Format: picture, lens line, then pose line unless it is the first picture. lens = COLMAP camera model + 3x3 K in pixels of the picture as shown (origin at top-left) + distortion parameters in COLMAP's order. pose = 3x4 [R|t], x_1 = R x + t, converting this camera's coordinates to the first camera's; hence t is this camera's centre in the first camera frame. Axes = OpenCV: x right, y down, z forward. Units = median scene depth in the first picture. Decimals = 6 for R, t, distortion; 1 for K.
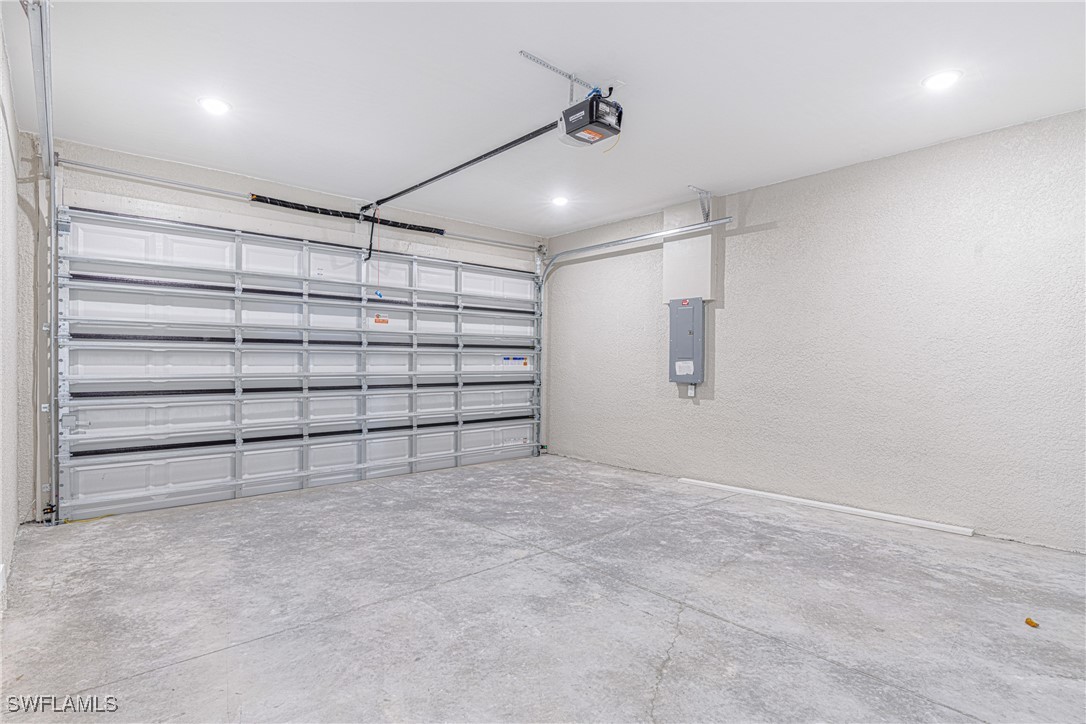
lens RADIAL K [[587.7, 0, 494.1], [0, 587.7, 365.2], [0, 0, 1]] dist [-0.004522, -0.001216]
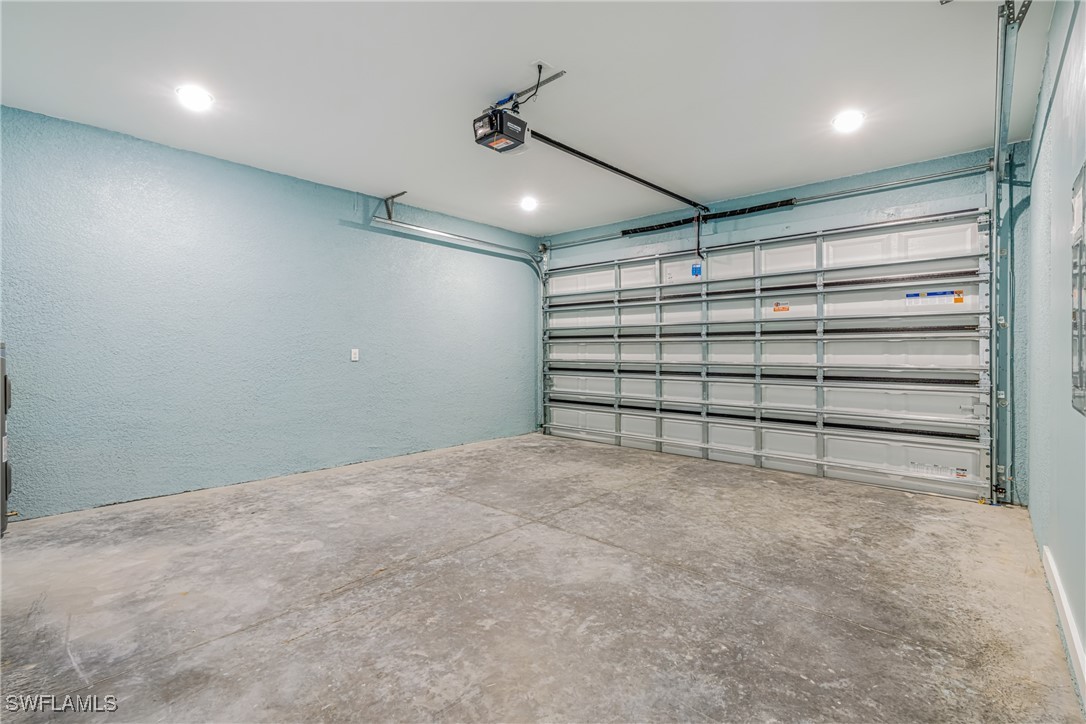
lens RADIAL K [[494.9, 0, 538.2], [0, 494.9, 353.6], [0, 0, 1]] dist [0.018781, 0.000349]
pose [[0.138593, 0.002181, -0.990347, 0.588296], [-0.004790, 0.999987, 0.001532, -0.000895], [0.990338, 0.004532, 0.138601, 0.506816]]
